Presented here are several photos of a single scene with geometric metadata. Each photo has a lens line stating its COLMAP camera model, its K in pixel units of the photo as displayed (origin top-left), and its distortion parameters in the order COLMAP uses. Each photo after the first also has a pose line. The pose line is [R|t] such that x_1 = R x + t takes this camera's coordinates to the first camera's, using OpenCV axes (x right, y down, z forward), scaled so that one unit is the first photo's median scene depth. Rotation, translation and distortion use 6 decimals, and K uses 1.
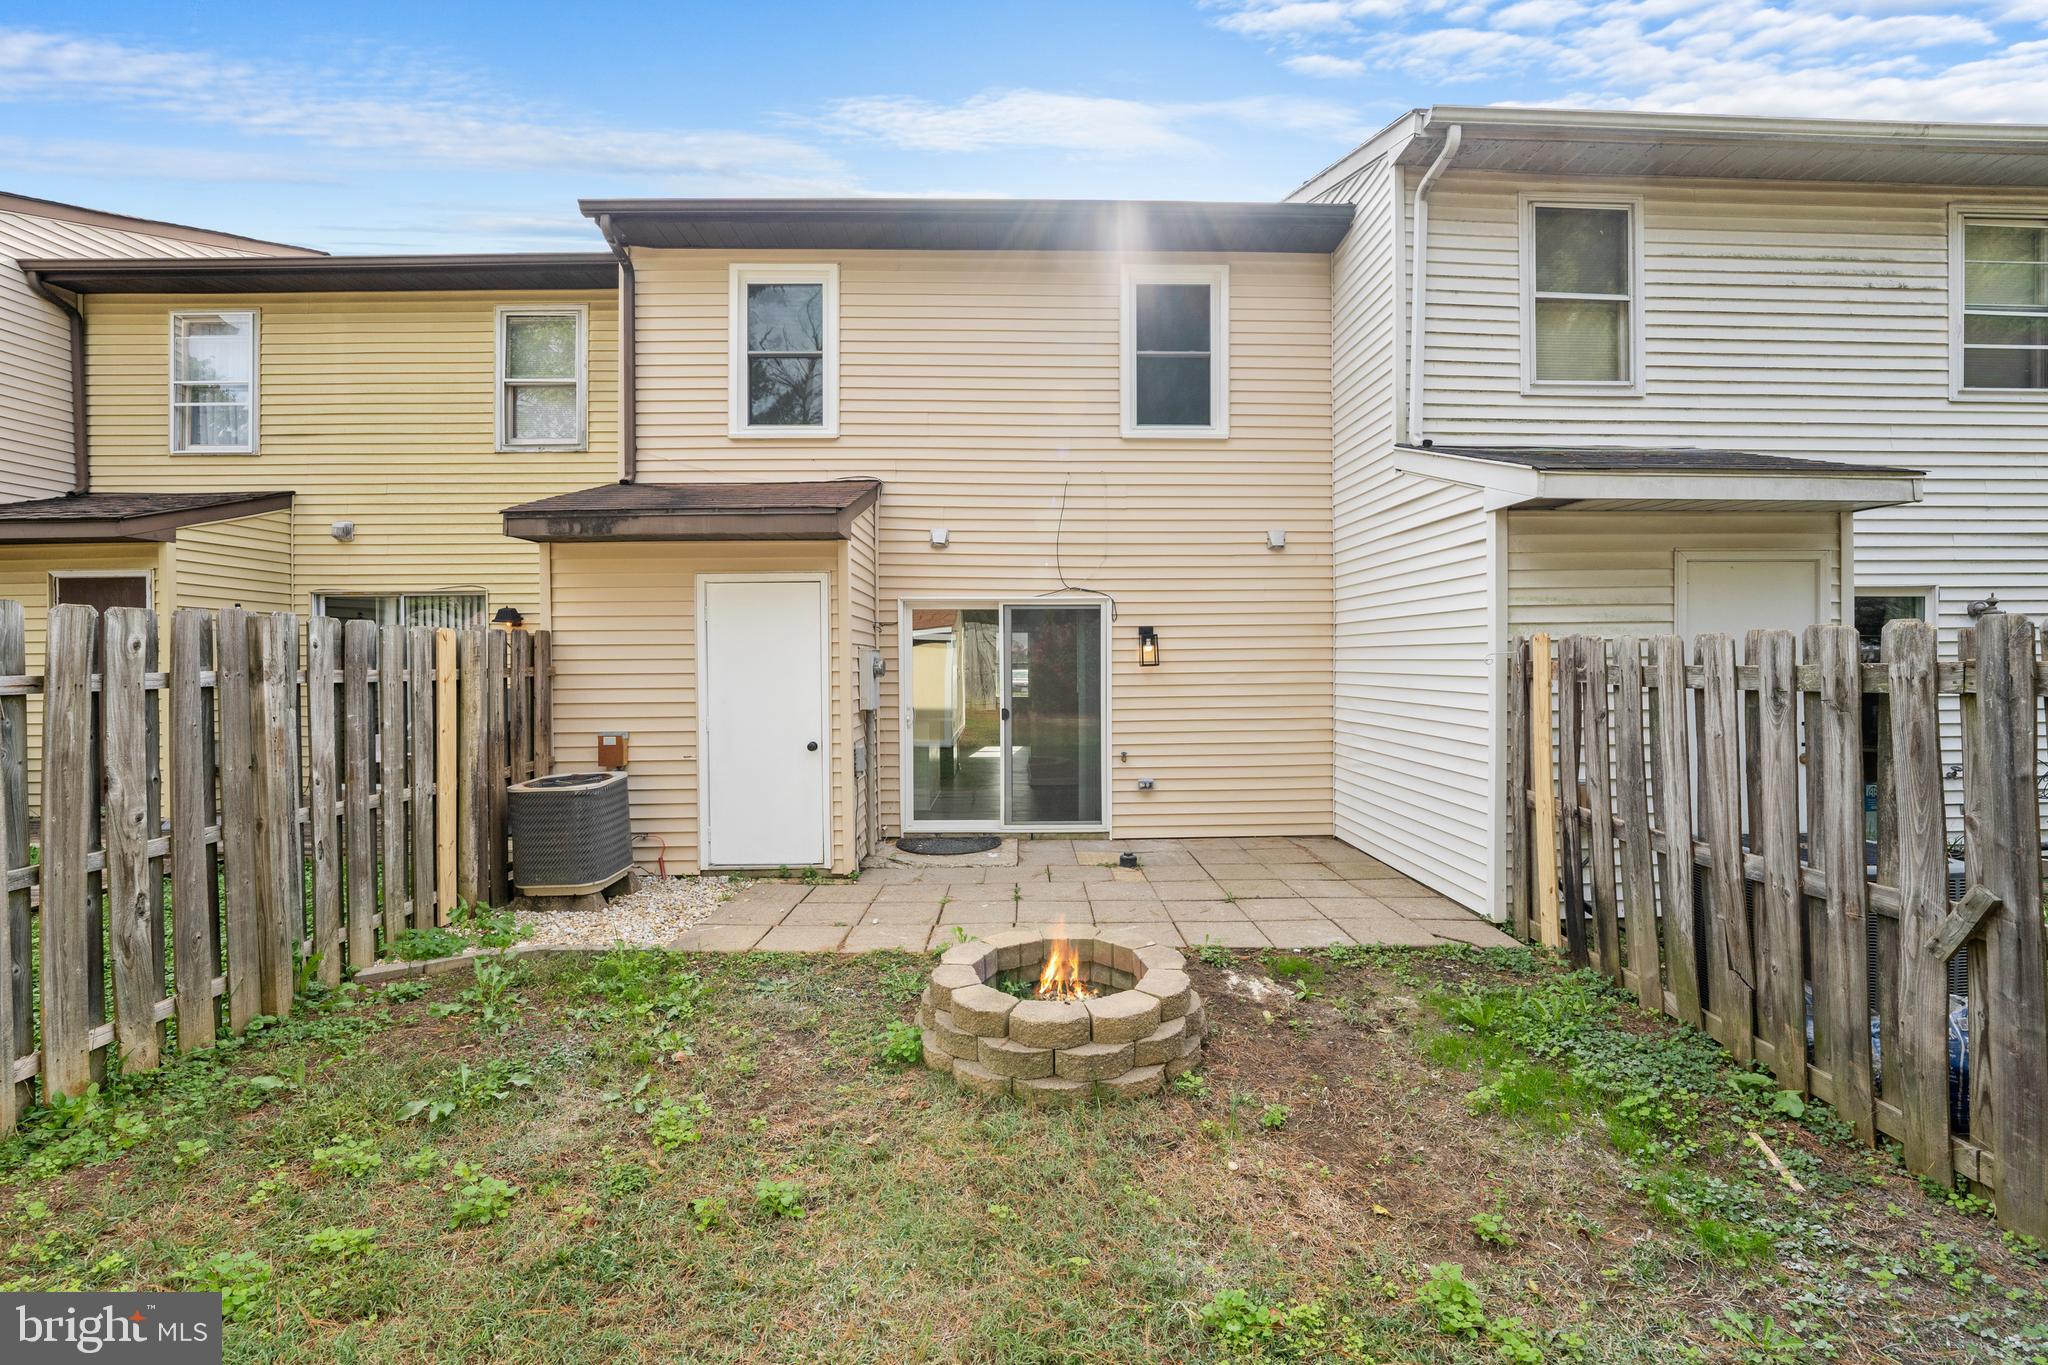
lens RADIAL K [[854.0, 0, 1035.2], [0, 854.0, 671.6], [0, 0, 1]] dist [-0.019182, 0.000092]
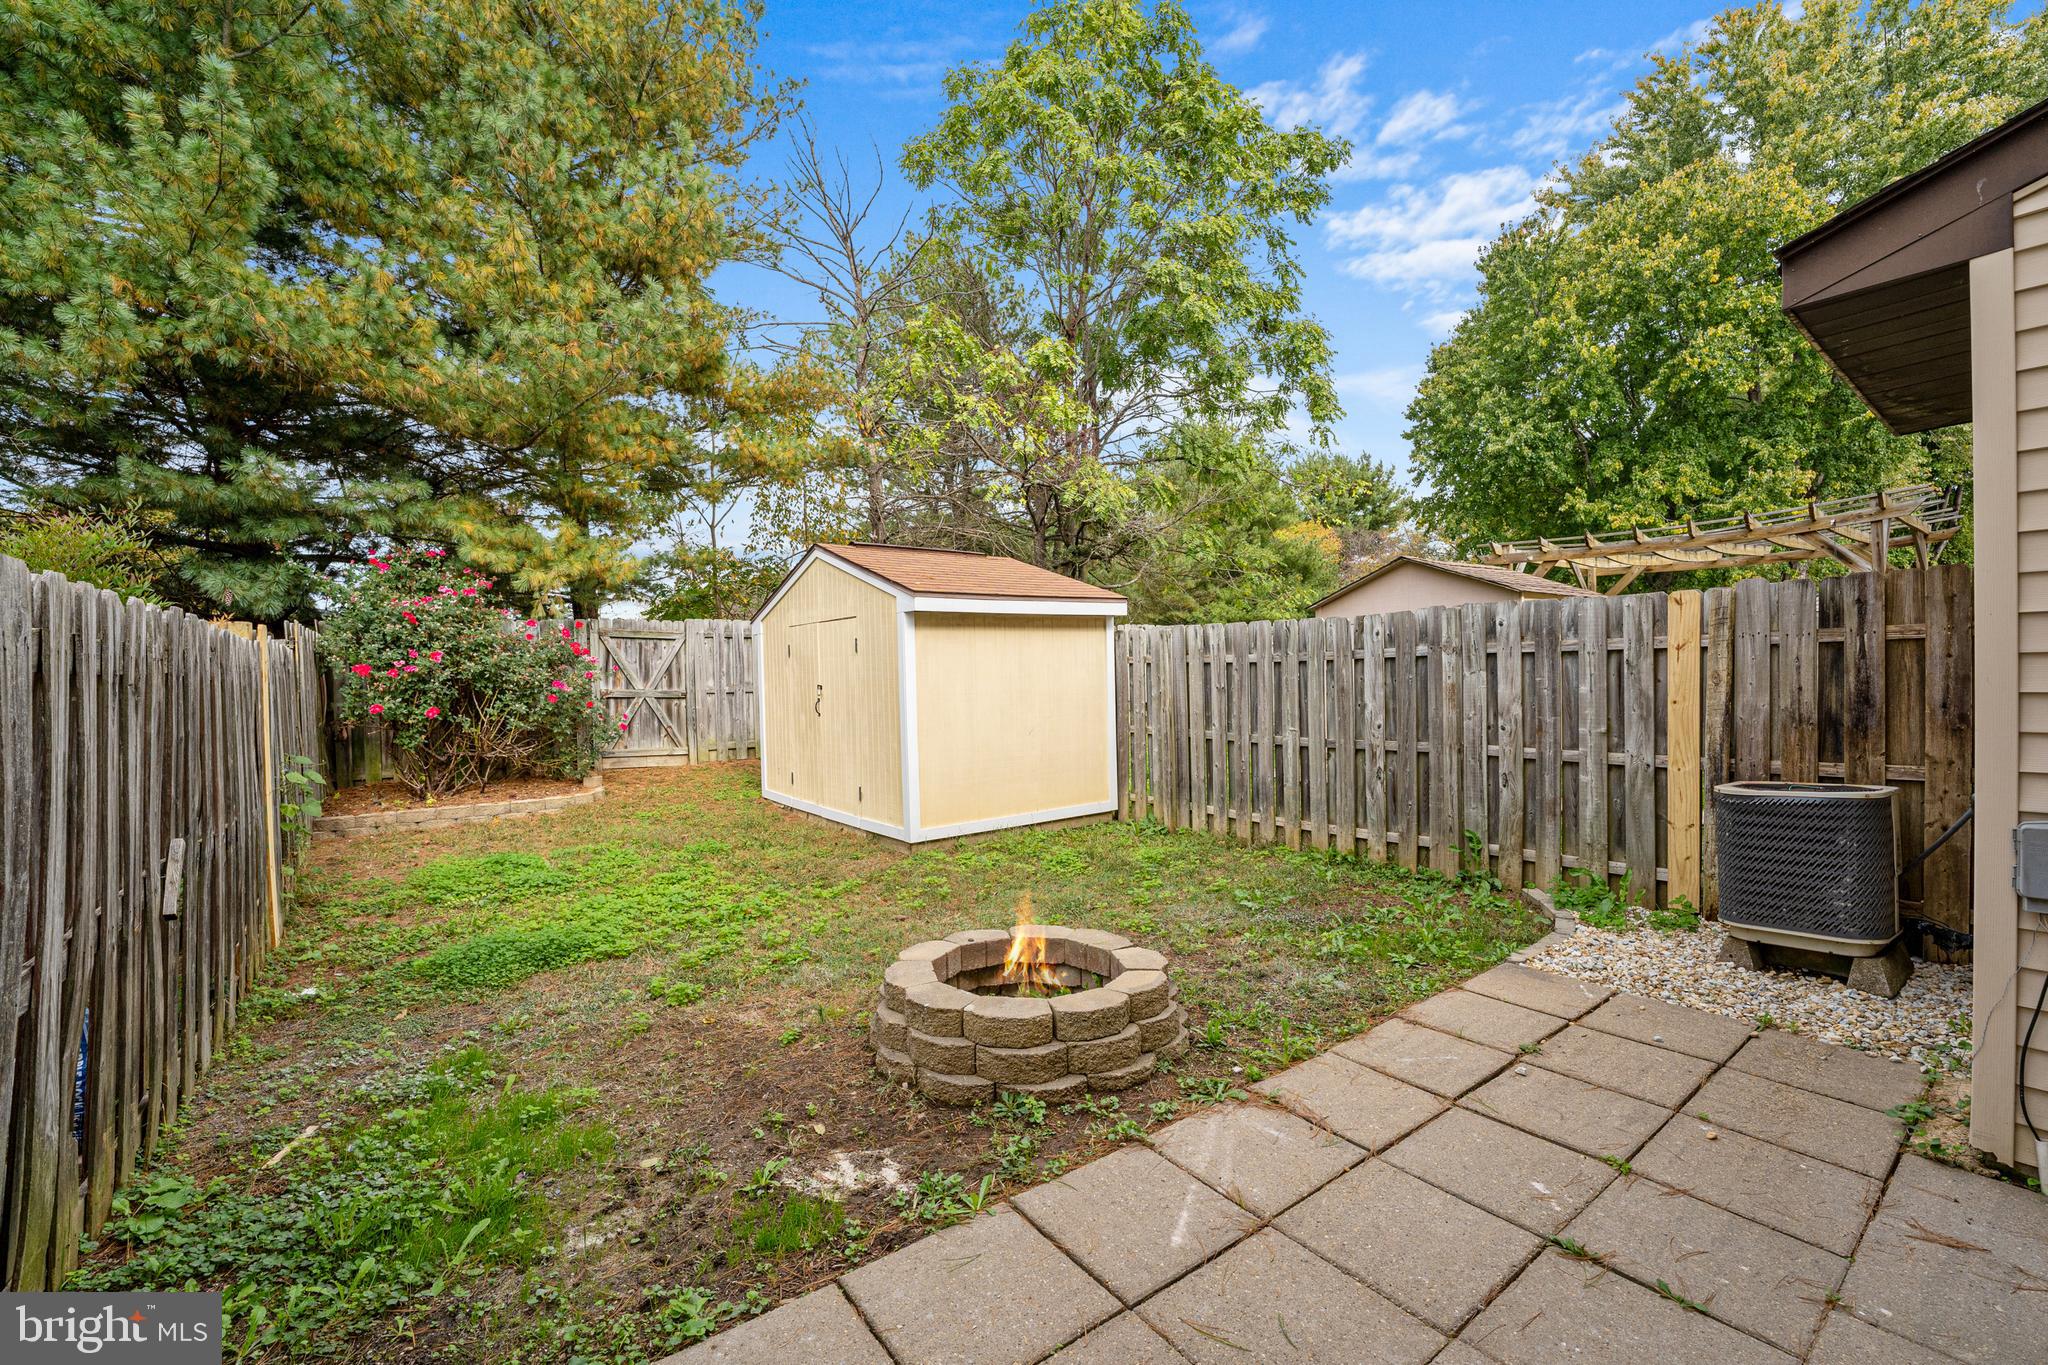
lens RADIAL K [[854.0, 0, 1035.2], [0, 854.0, 671.6], [0, 0, 1]] dist [-0.019182, 0.000092]
pose [[-0.801592, 0.020467, -0.597522, 0.468574], [0.022265, 0.999743, 0.004376, 0.017647], [0.597457, -0.009796, -0.801841, 1.452137]]
